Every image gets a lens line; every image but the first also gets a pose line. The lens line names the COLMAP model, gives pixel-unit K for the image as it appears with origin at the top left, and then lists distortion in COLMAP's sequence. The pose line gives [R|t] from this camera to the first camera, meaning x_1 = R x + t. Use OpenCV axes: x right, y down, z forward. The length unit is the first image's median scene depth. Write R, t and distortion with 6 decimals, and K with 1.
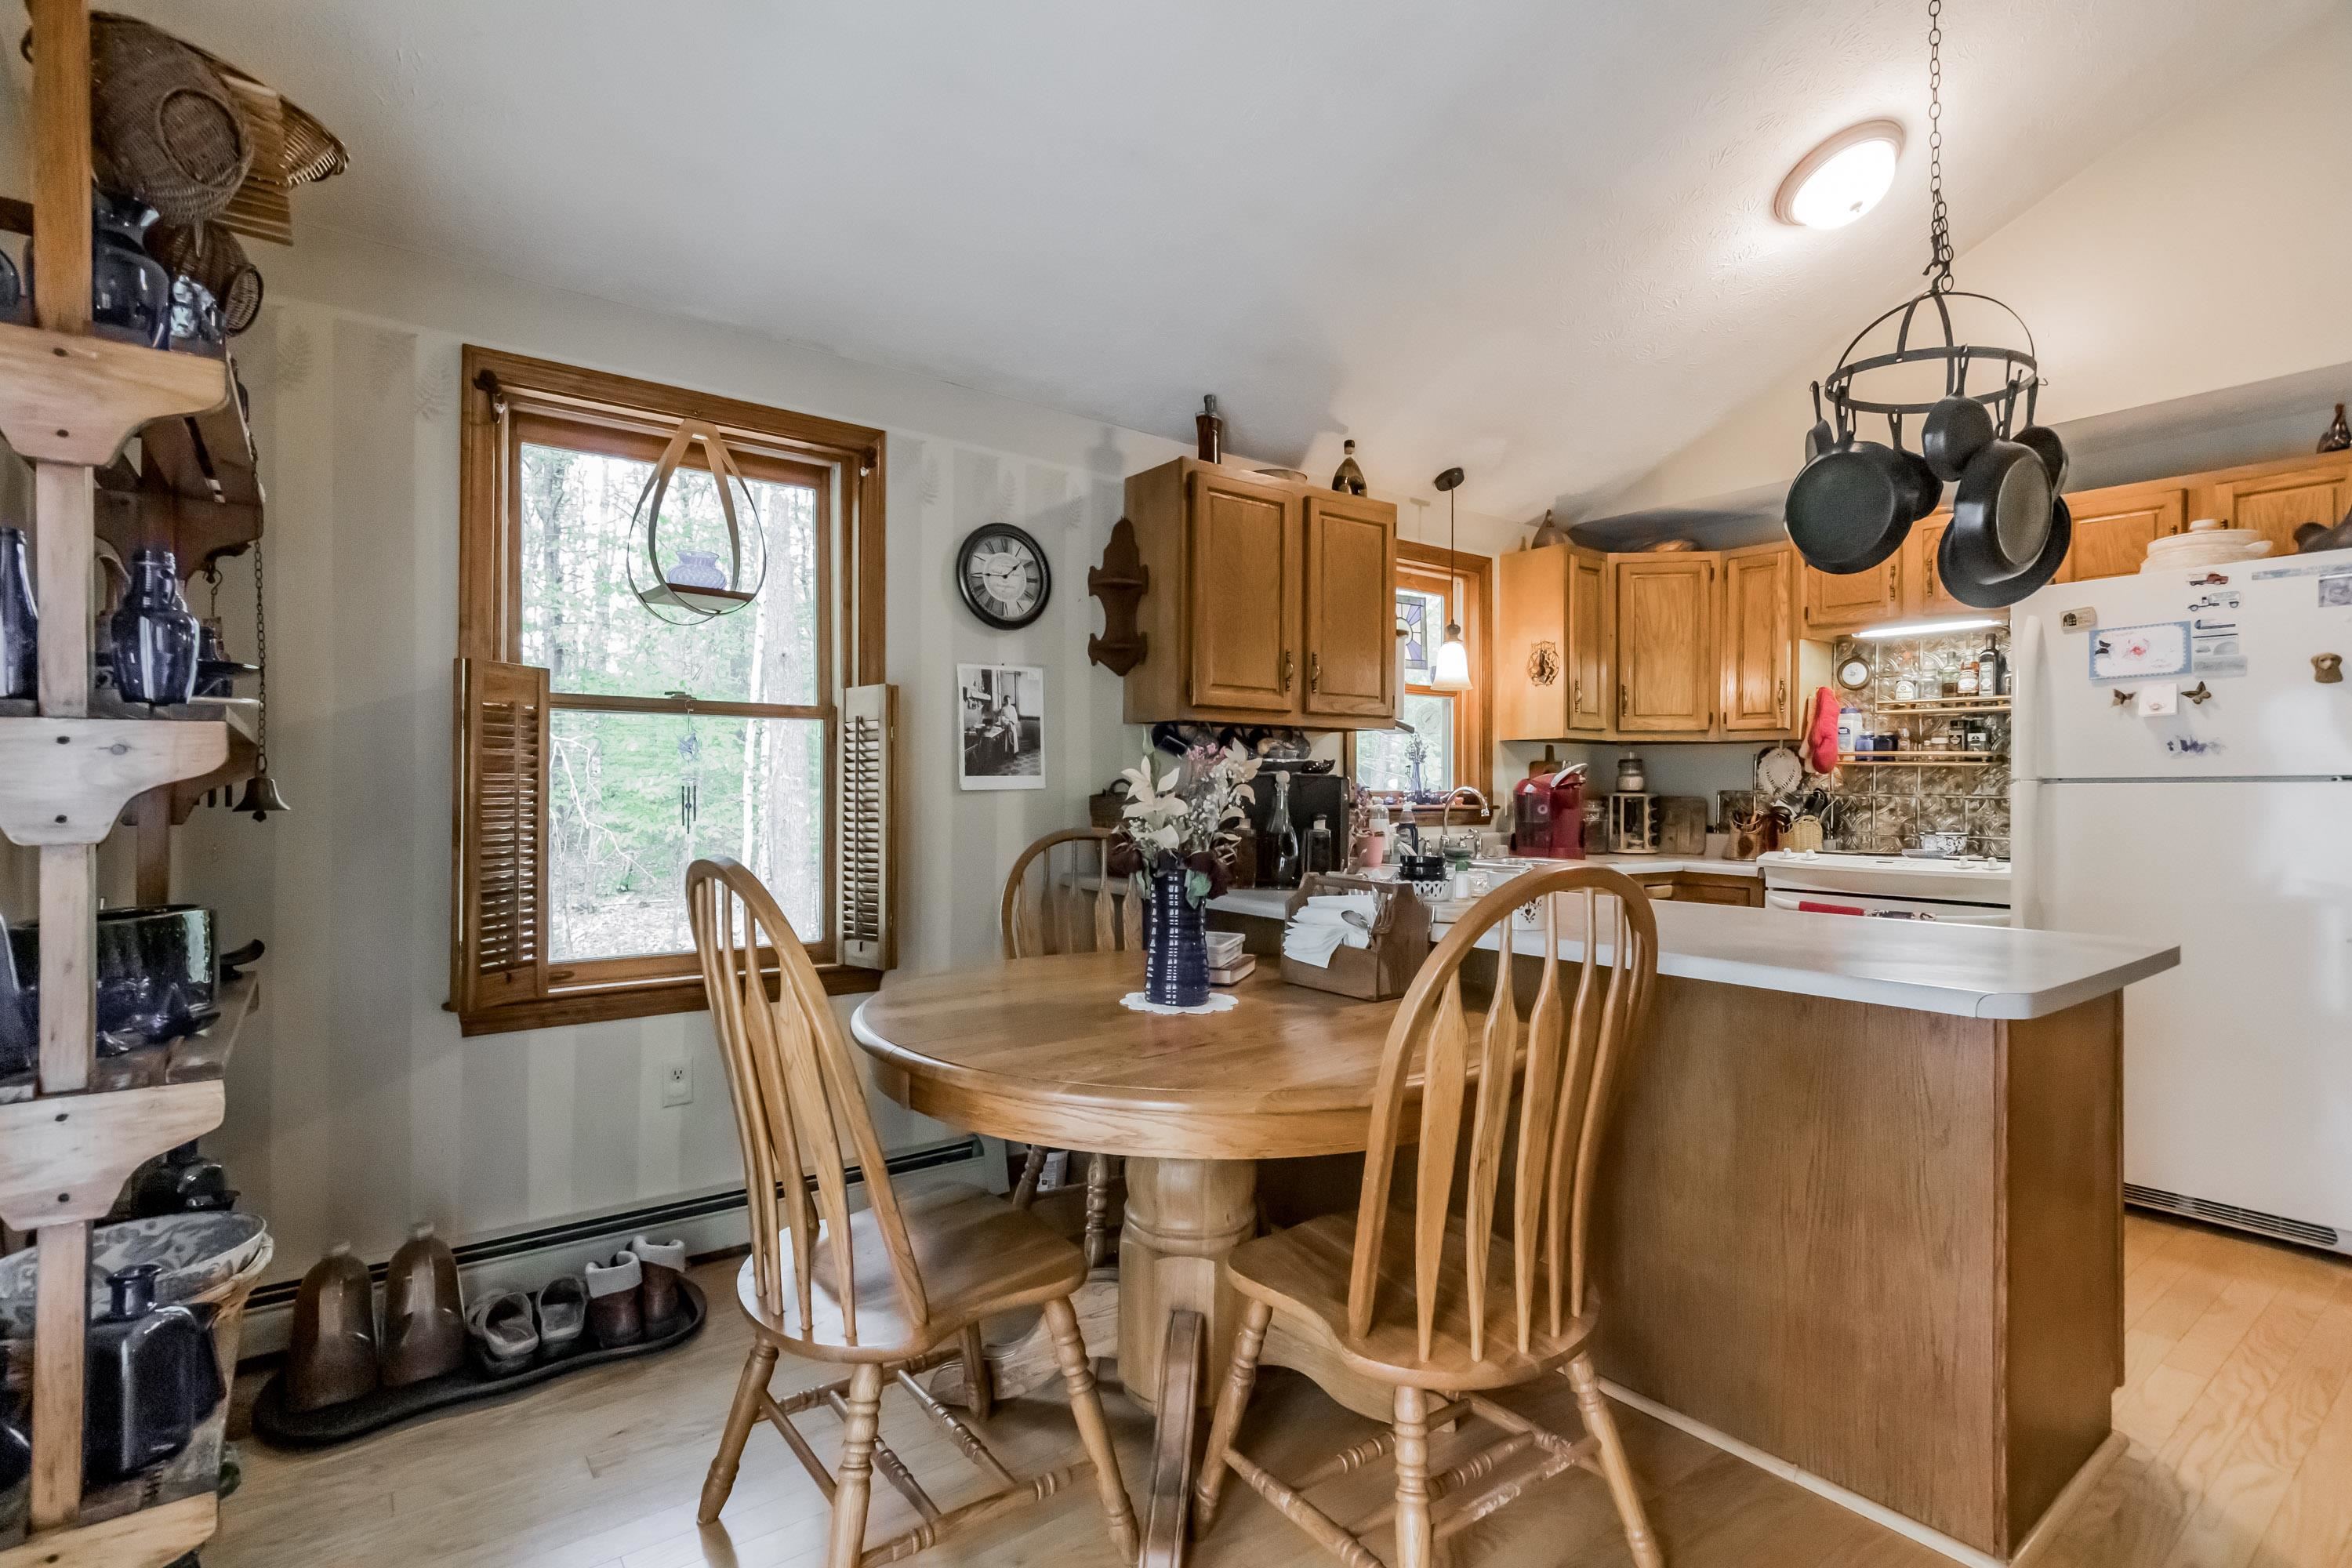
lens RADIAL K [[1118.9, 0, 1180.0], [0, 1118.9, 784.2], [0, 0, 1]] dist [0.000303, -0.000206]
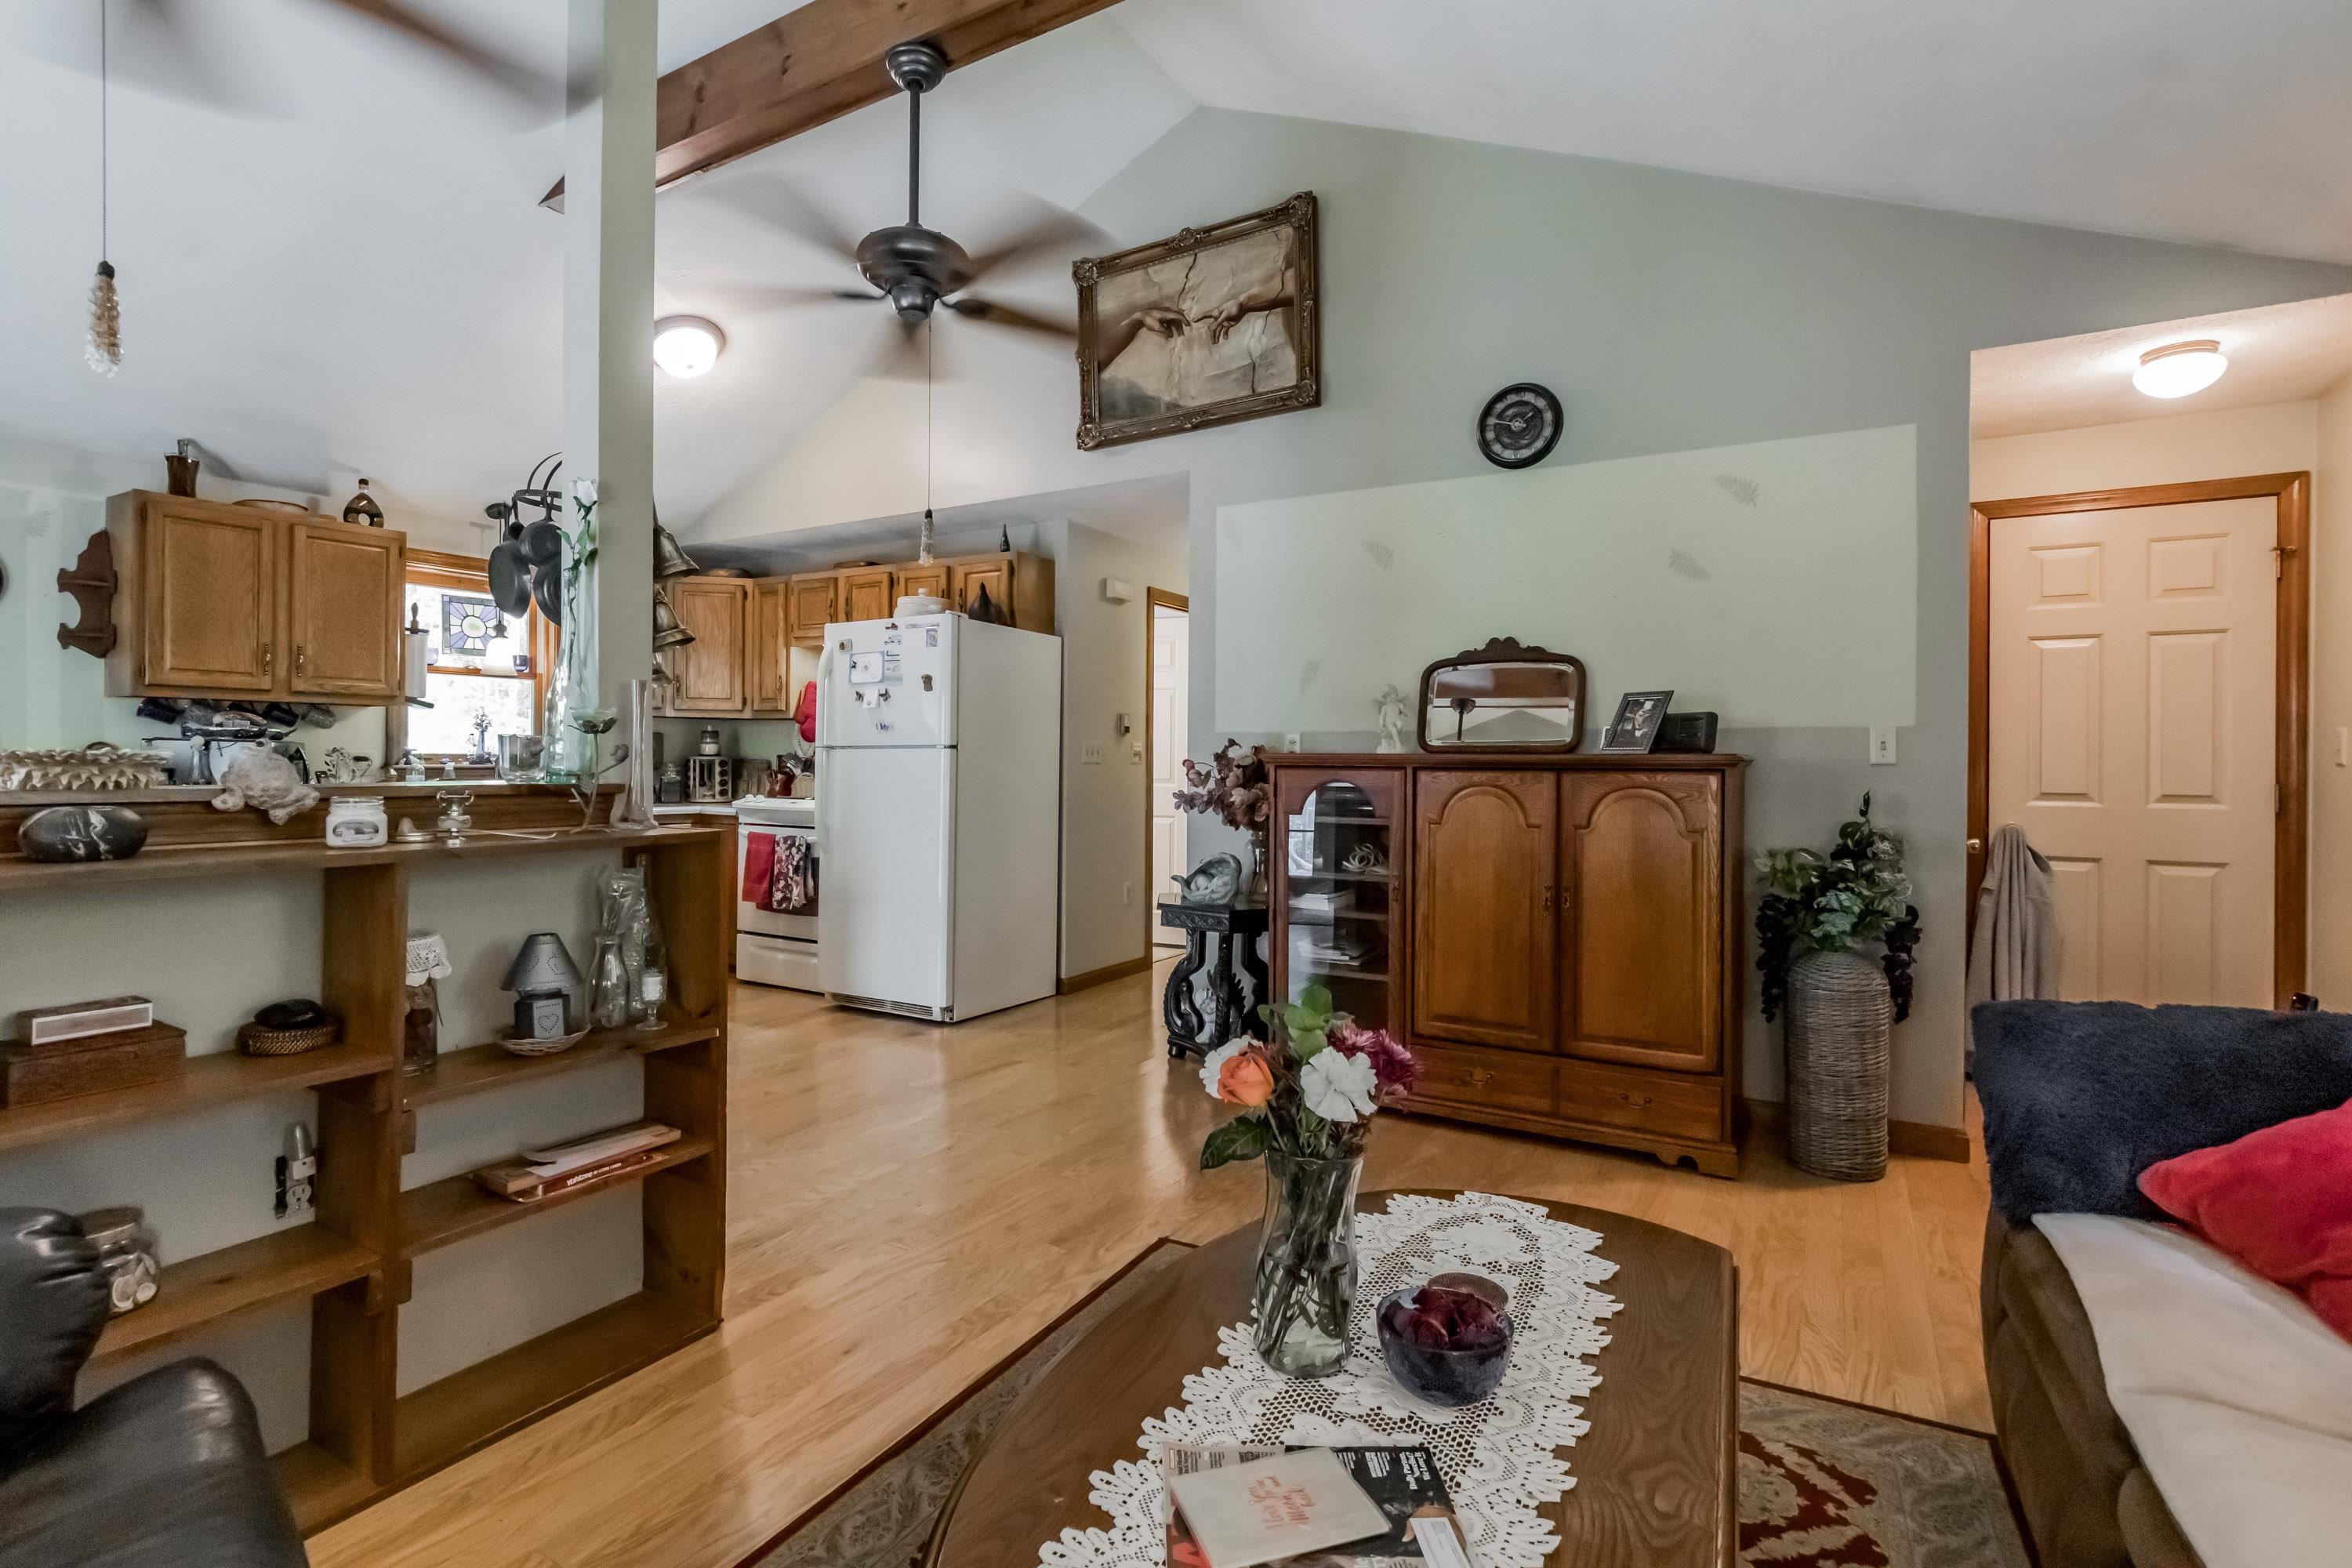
lens RADIAL K [[1106.3, 0, 1171.5], [0, 1106.3, 766.4], [0, 0, 1]] dist [-0.000247, -0.000733]
pose [[0.928117, 0.001015, 0.372287, 0.577688], [-0.005349, 0.999929, 0.010608, 0.003805], [-0.372250, -0.011837, 0.928057, -0.562061]]
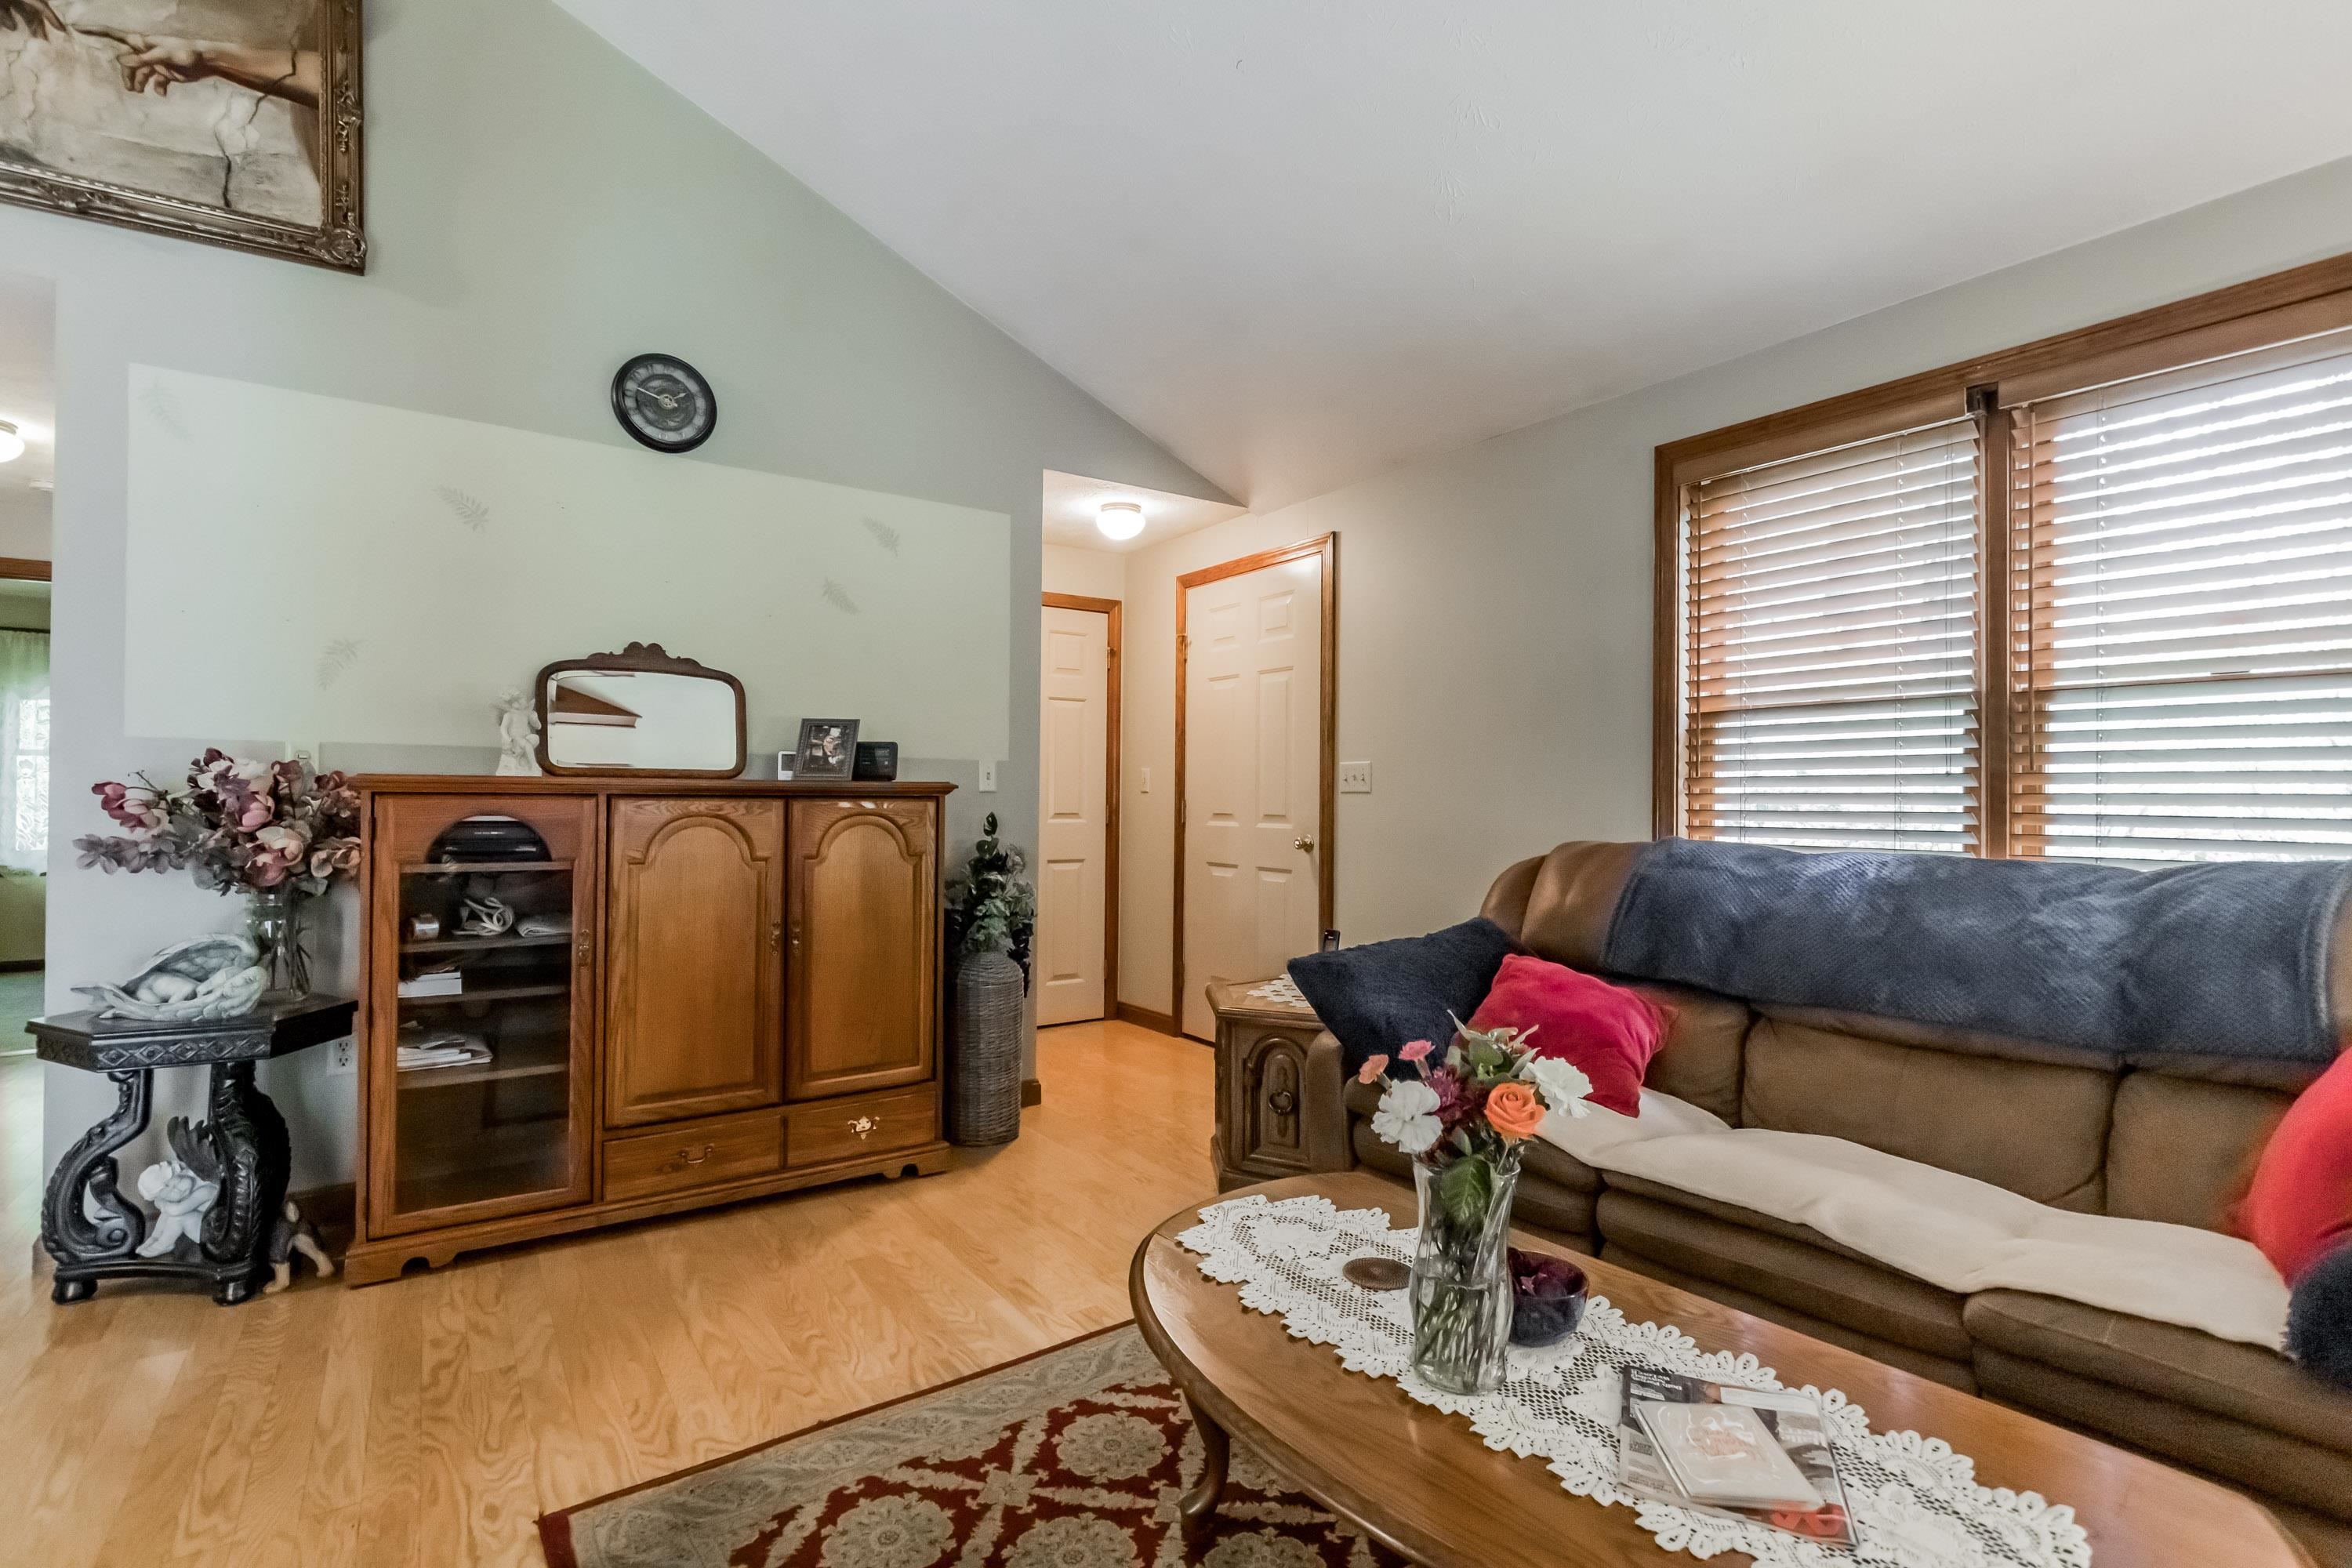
lens RADIAL K [[1092.7, 0, 1180.5], [0, 1092.7, 786.4], [0, 0, 1]] dist [-0.000784, -0.001000]
pose [[0.046402, 0.005863, 0.998906, 0.387005], [-0.012413, 0.999909, -0.005292, 0.007241], [-0.998846, -0.012154, 0.046471, -0.171732]]
